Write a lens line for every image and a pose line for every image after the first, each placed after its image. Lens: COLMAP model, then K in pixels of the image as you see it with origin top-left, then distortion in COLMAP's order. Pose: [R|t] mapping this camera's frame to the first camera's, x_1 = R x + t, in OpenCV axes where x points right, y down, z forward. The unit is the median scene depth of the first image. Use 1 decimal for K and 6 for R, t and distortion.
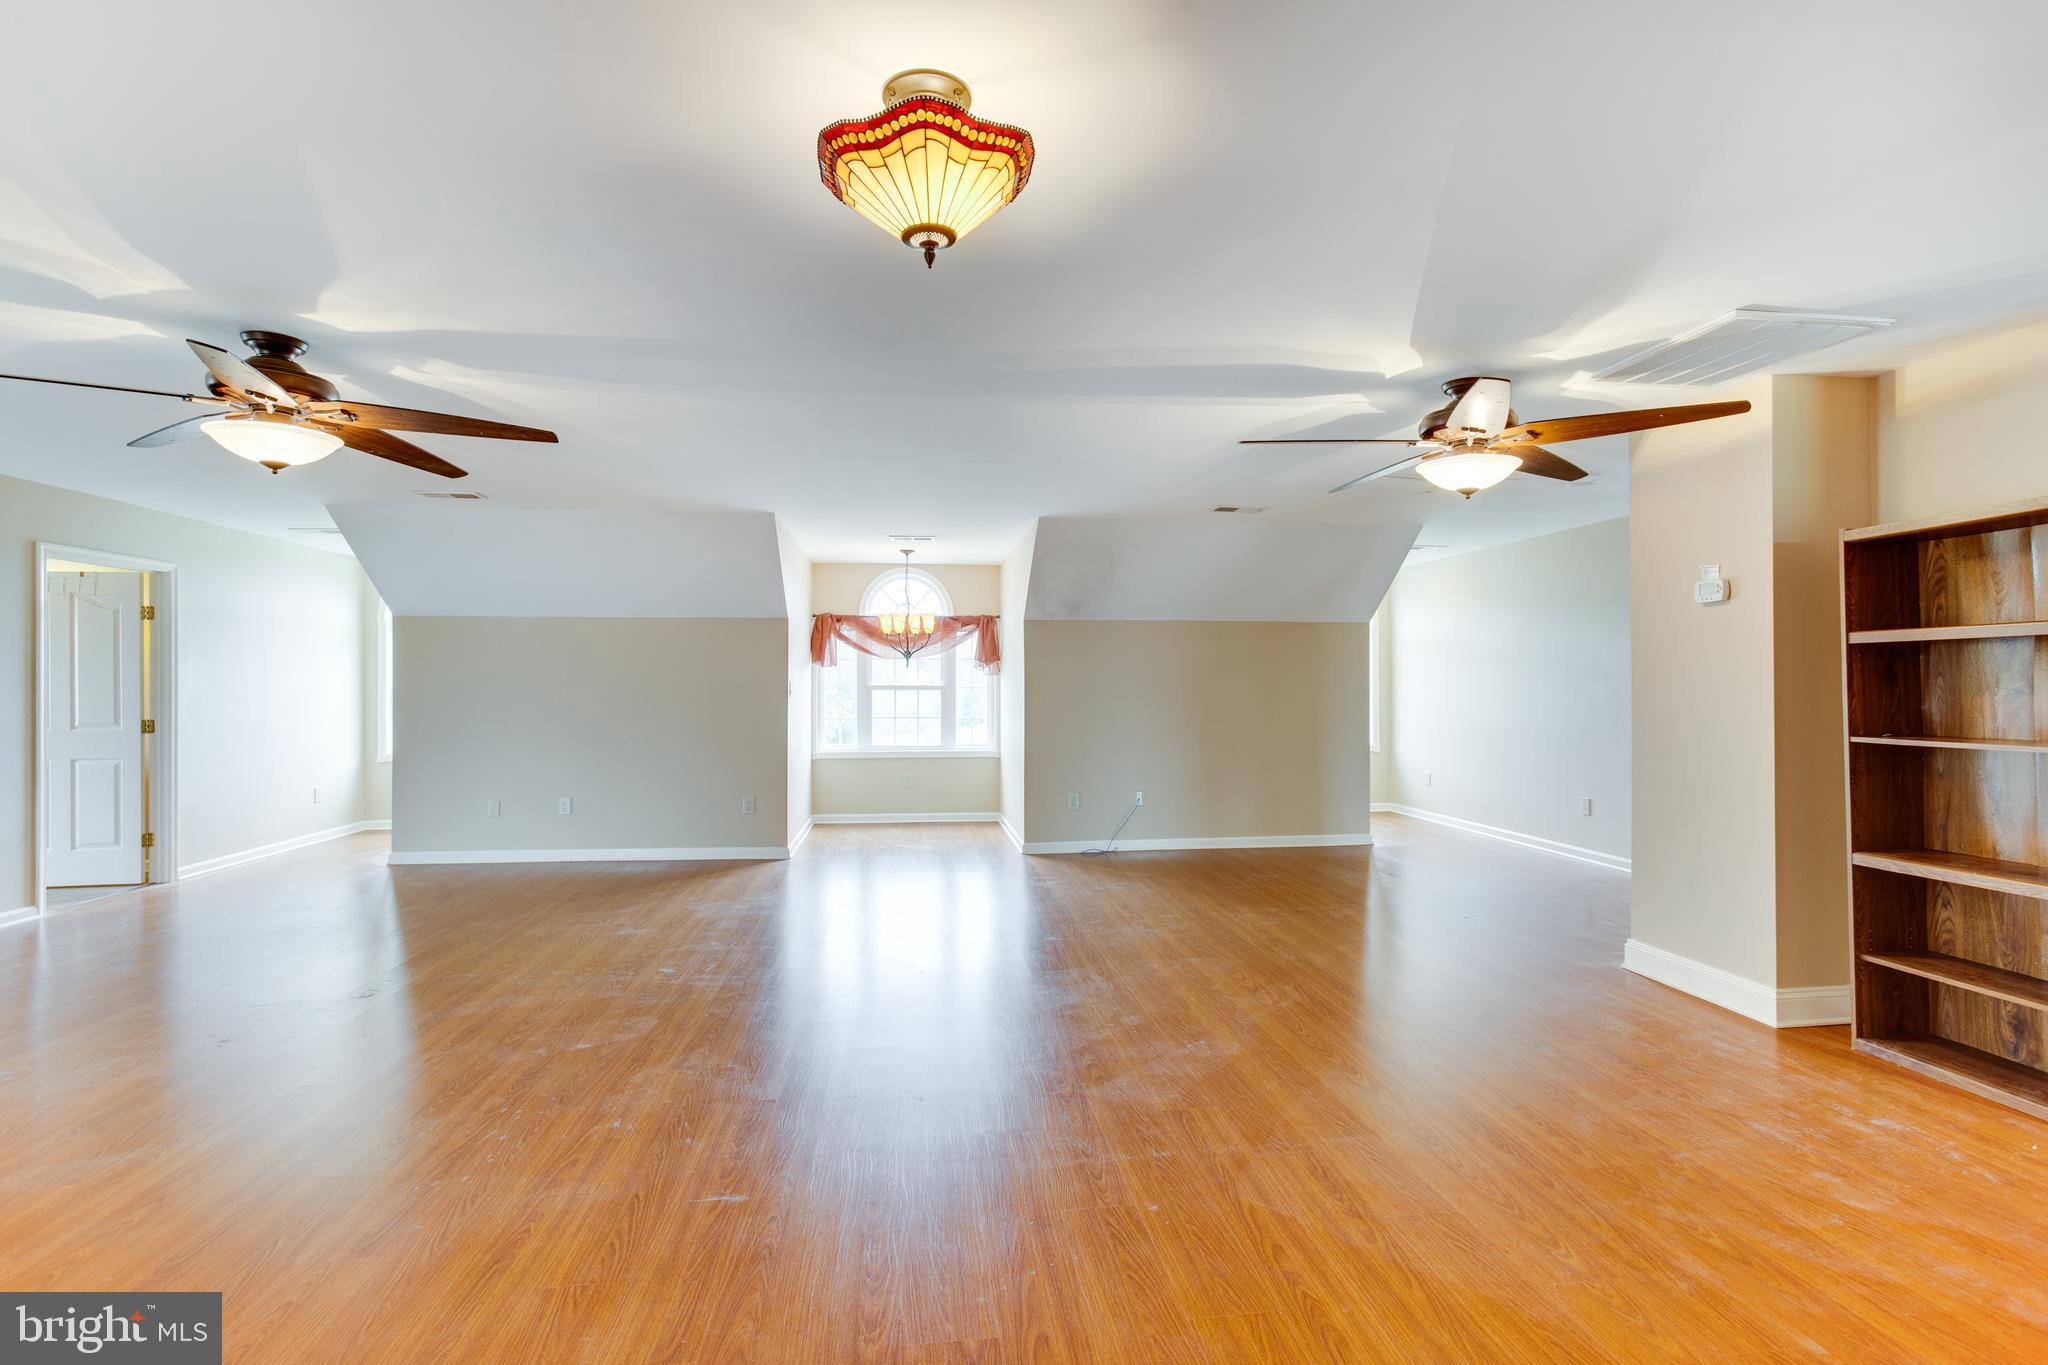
lens RADIAL K [[1017.6, 0, 1033.2], [0, 1017.6, 682.0], [0, 0, 1]] dist [-0.051741, 0.040050]
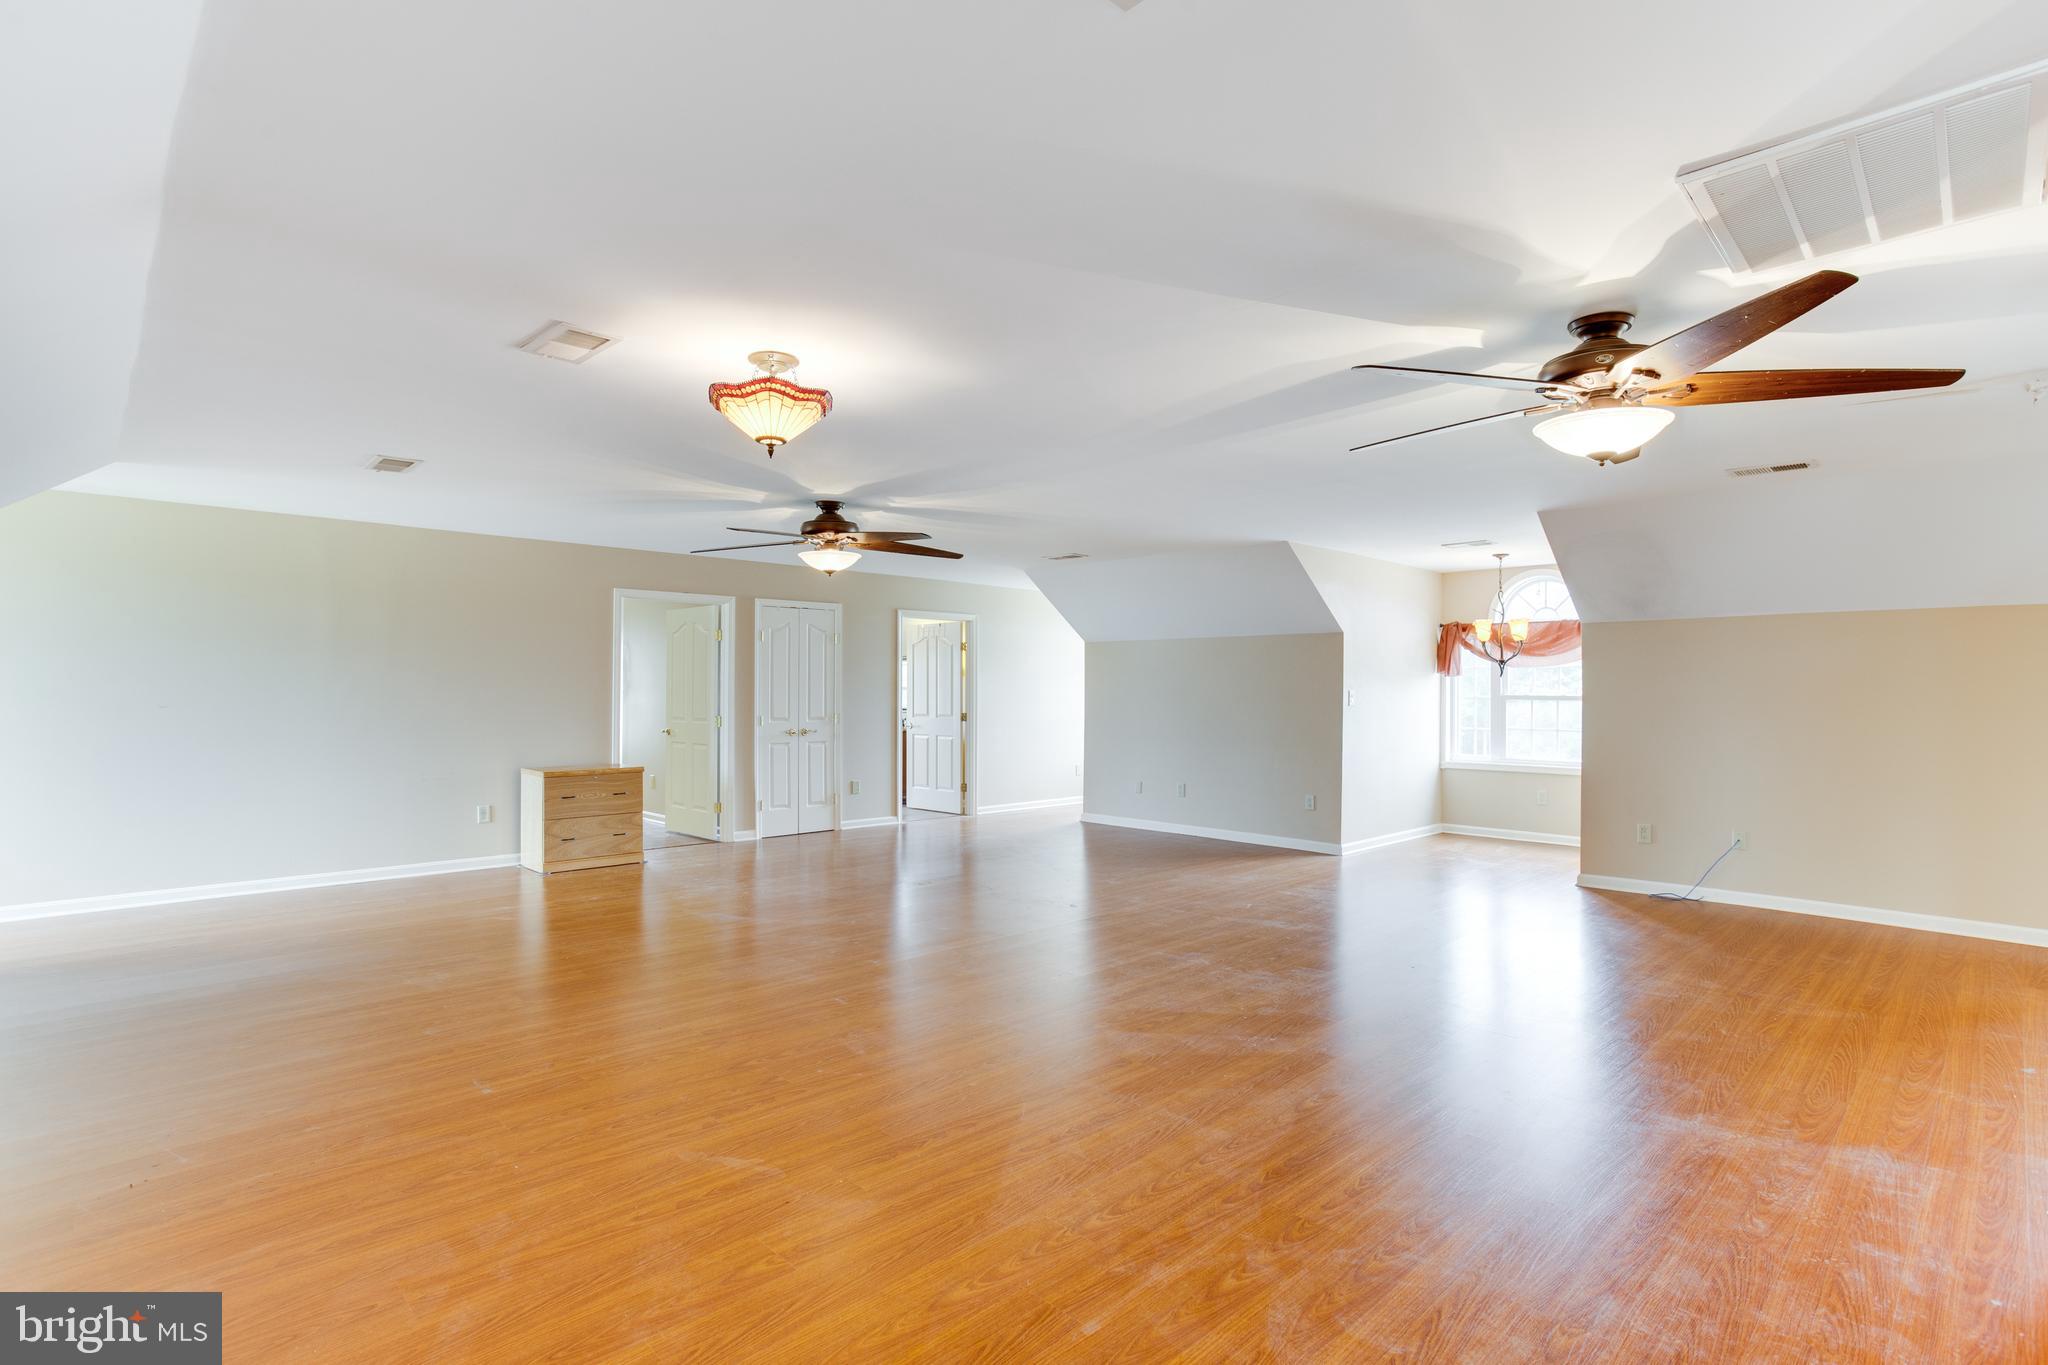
lens RADIAL K [[1023.0, 0, 1017.4], [0, 1023.0, 679.9], [0, 0, 1]] dist [0.004320, 0.001577]
pose [[0.586009, -0.005794, -0.810284, 0.722340], [-0.001948, 0.999961, -0.008559, -0.004249], [0.810302, 0.006594, 0.585976, 0.136071]]
